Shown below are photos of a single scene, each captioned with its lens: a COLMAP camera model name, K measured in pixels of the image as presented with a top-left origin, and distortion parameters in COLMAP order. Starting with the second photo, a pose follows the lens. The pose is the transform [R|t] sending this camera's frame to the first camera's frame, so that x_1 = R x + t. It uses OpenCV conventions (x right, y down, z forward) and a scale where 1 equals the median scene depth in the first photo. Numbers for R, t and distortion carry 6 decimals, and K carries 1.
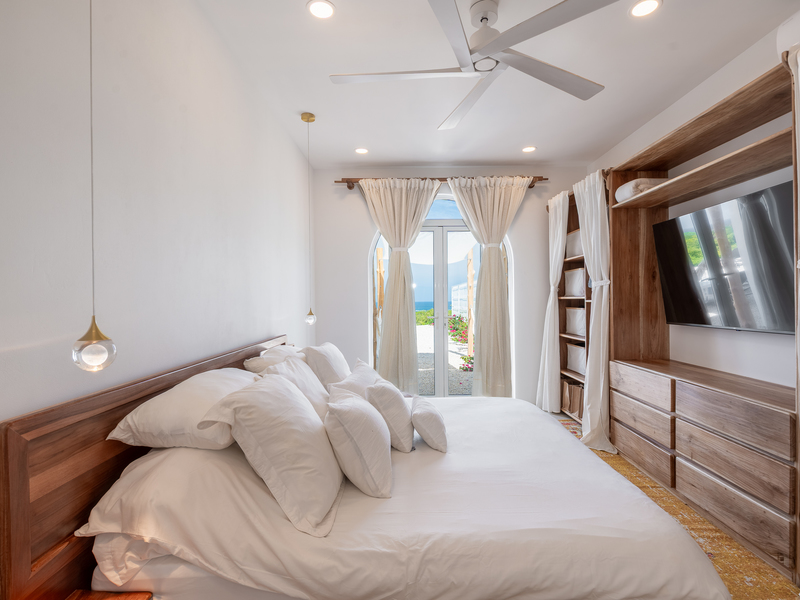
lens RADIAL K [[404.3, 0, 409.3], [0, 404.3, 303.5], [0, 0, 1]] dist [0.018591, -0.017404]
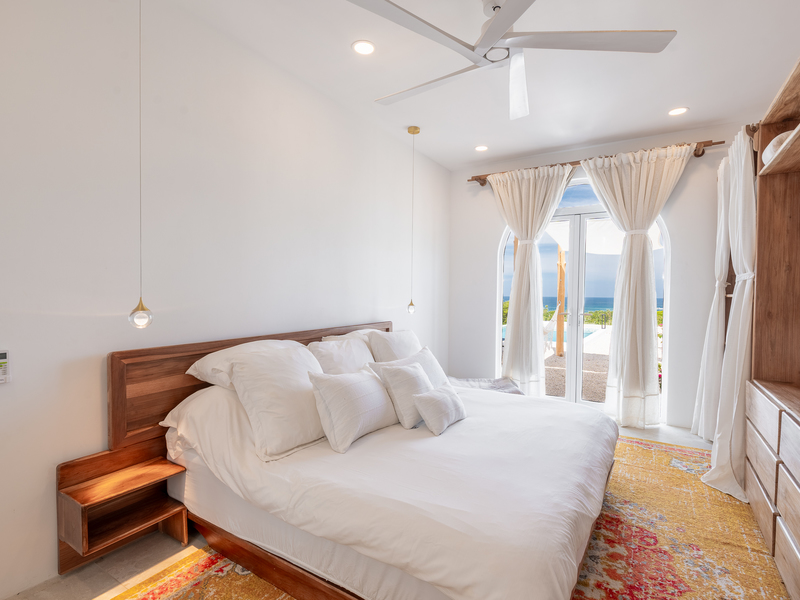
lens RADIAL K [[404.3, 0, 409.3], [0, 404.3, 303.5], [0, 0, 1]] dist [0.018591, -0.017404]
pose [[0.850679, 0.032223, -0.524697, 0.350748], [-0.023567, 0.999454, 0.023170, -0.003166], [0.525157, -0.007345, 0.850974, 0.031833]]
